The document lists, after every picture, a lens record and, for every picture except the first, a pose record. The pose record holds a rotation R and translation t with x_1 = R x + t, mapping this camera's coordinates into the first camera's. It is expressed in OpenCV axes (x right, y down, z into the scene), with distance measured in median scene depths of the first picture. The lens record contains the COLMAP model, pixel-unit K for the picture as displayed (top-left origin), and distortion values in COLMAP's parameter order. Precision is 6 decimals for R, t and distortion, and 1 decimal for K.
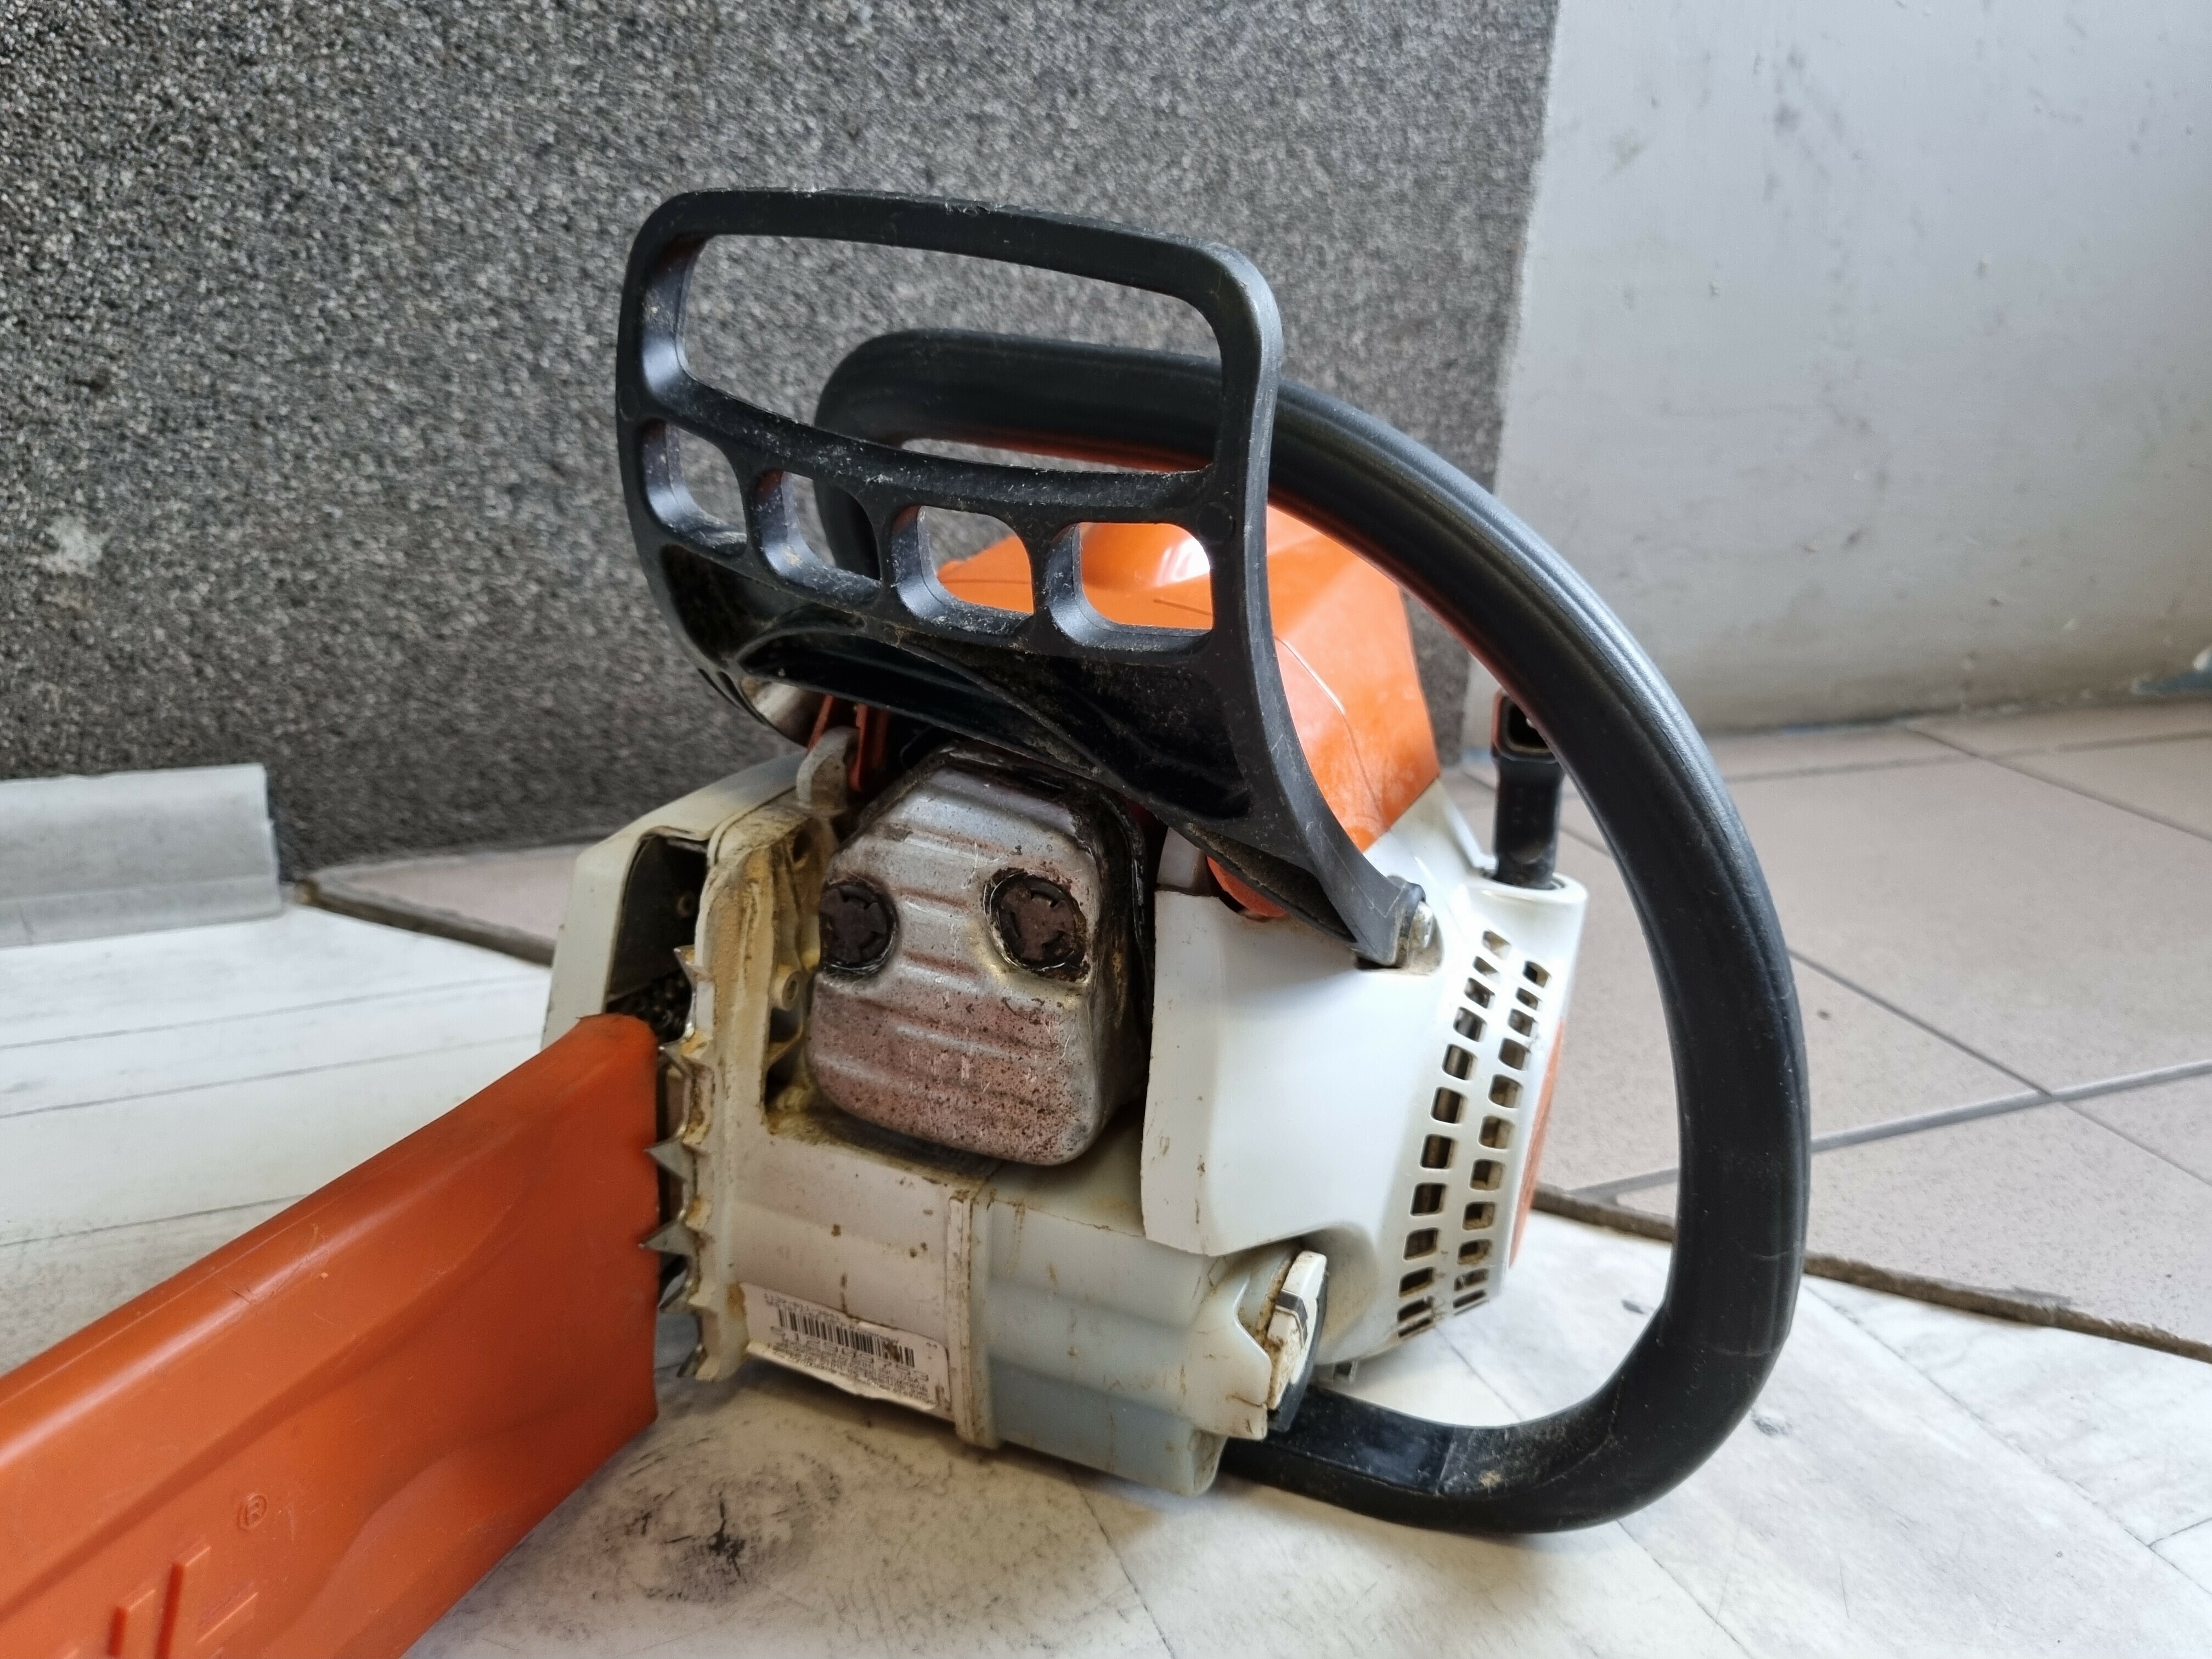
lens RADIAL K [[1707.9, 0, 1133.1], [0, 1707.9, 838.6], [0, 0, 1]] dist [0.025925, -0.030534]
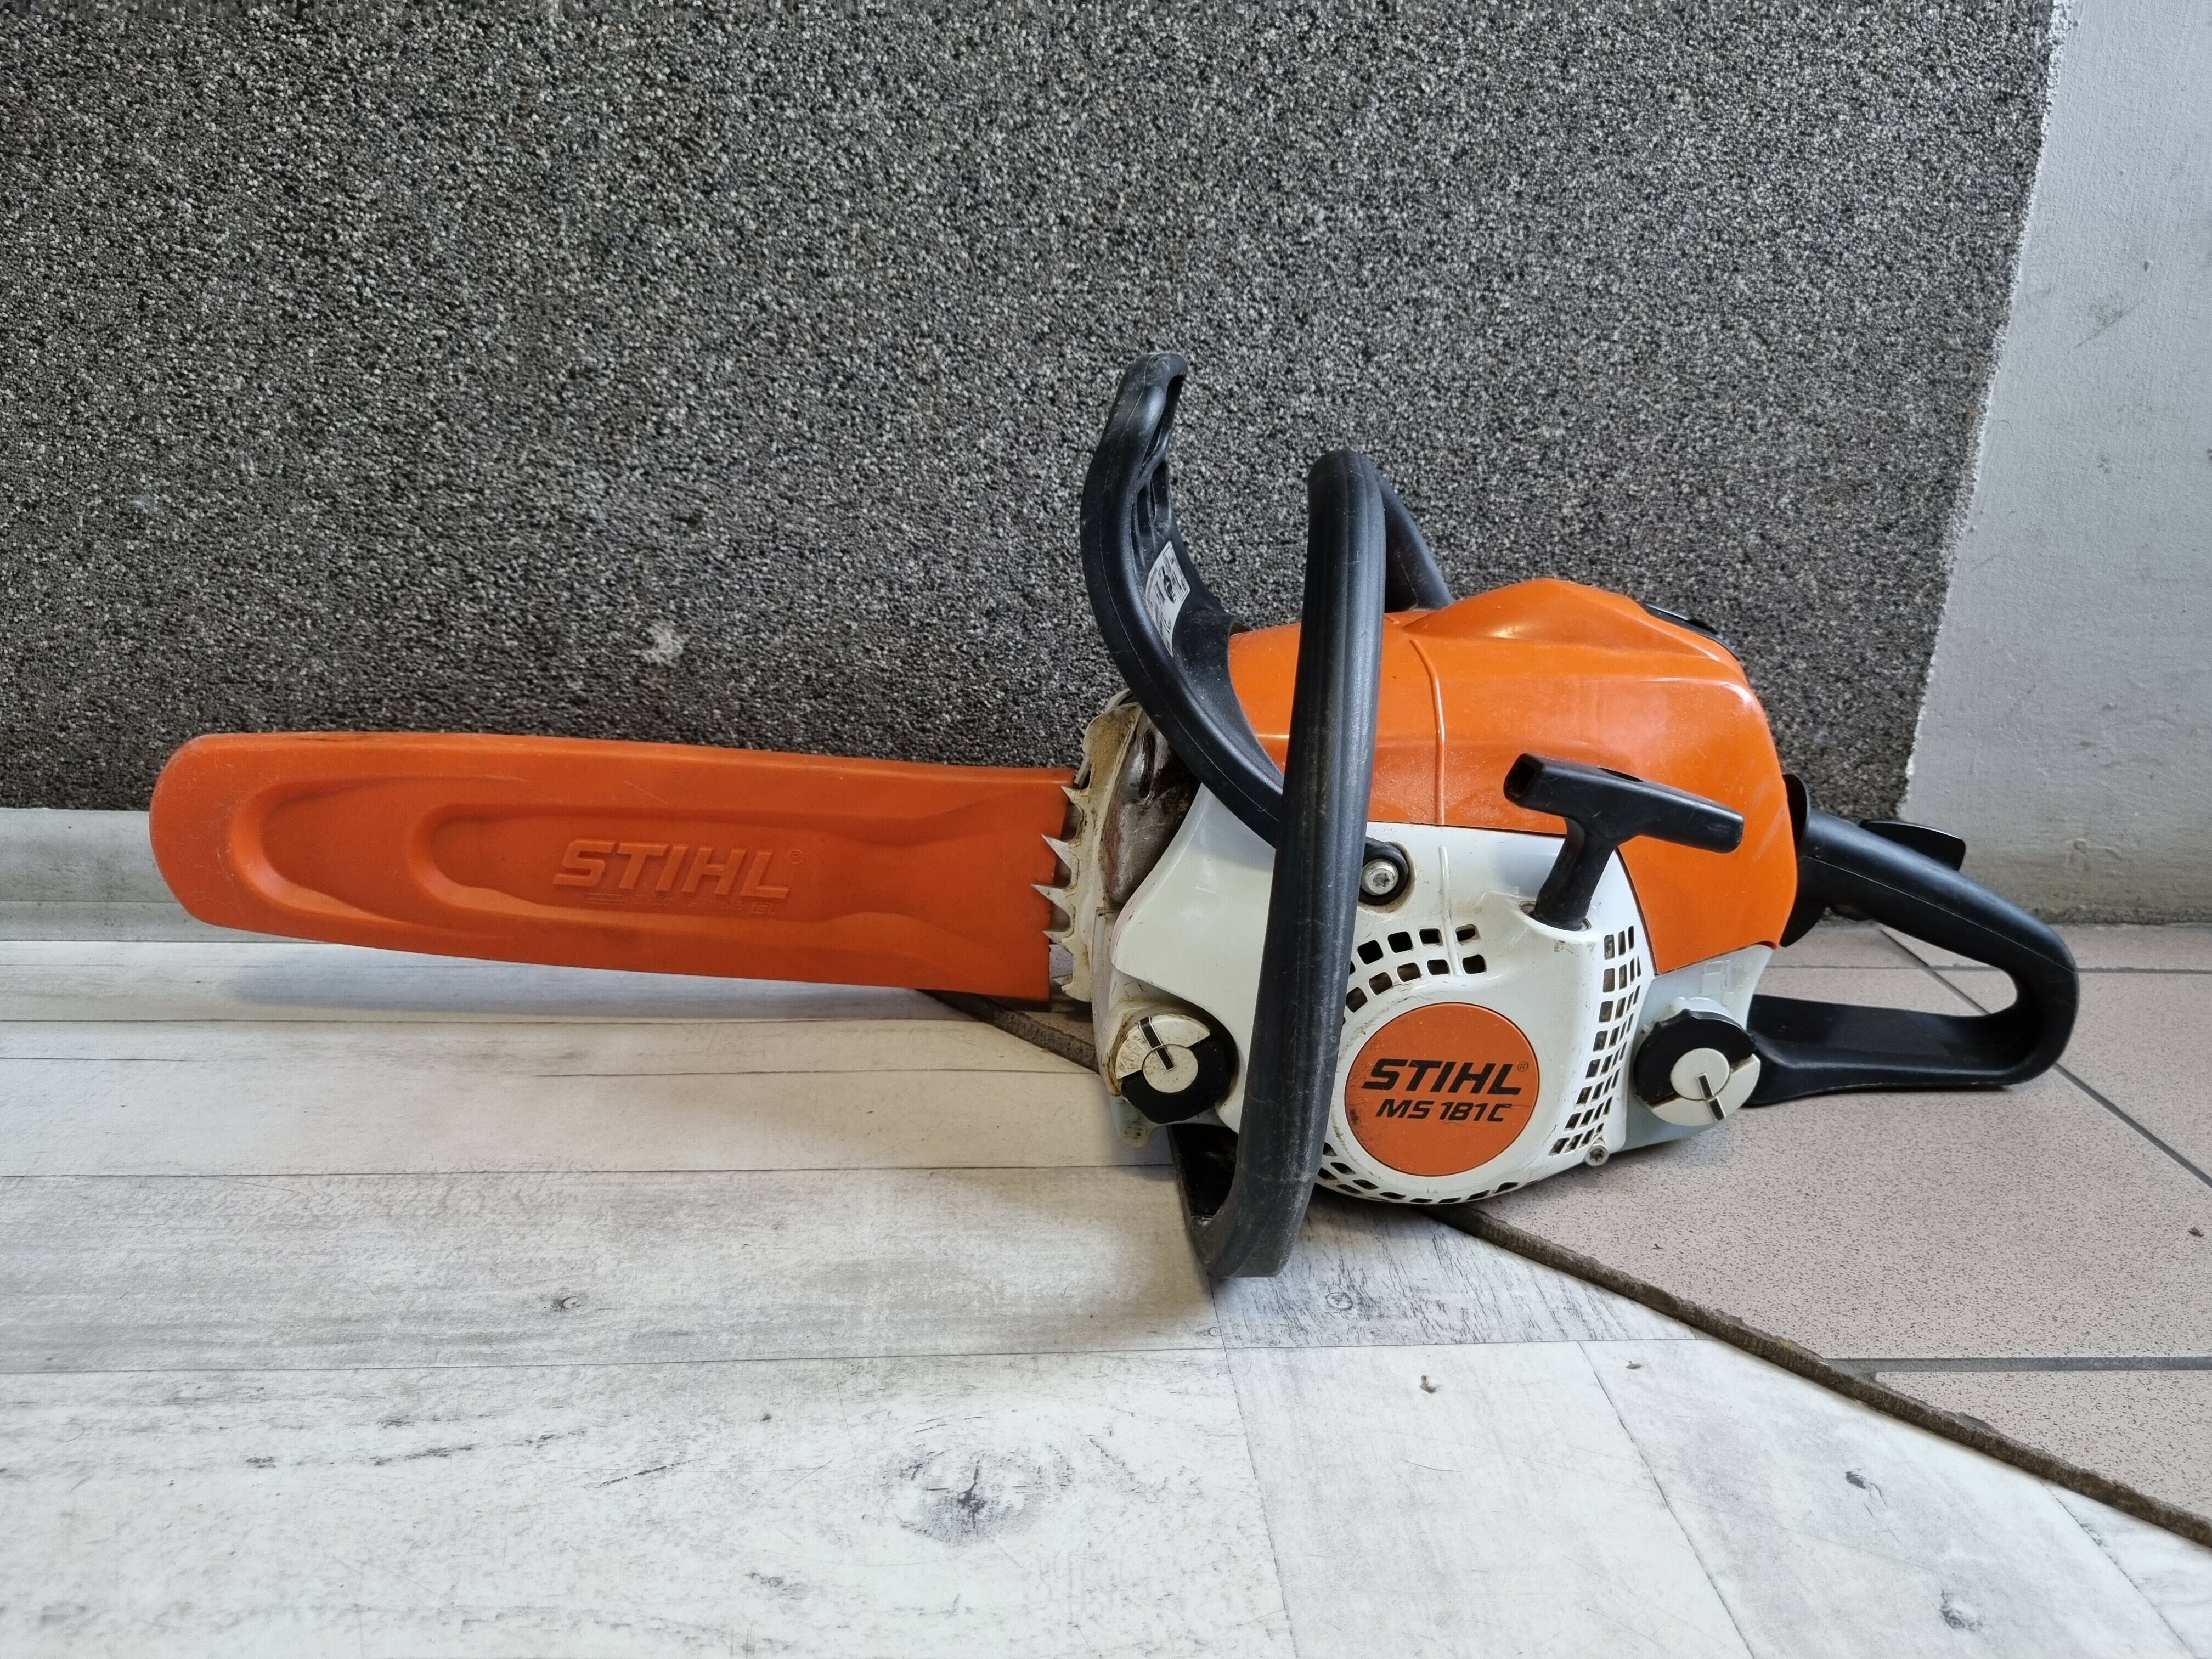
lens RADIAL K [[1707.9, 0, 1131.6], [0, 1707.9, 835.7], [0, 0, 1]] dist [0.025925, -0.030534]
pose [[0.944770, 0.091534, -0.314691, 0.123681], [-0.107806, 0.993568, -0.034660, -0.018803], [0.309494, 0.066671, 0.948561, -0.093258]]
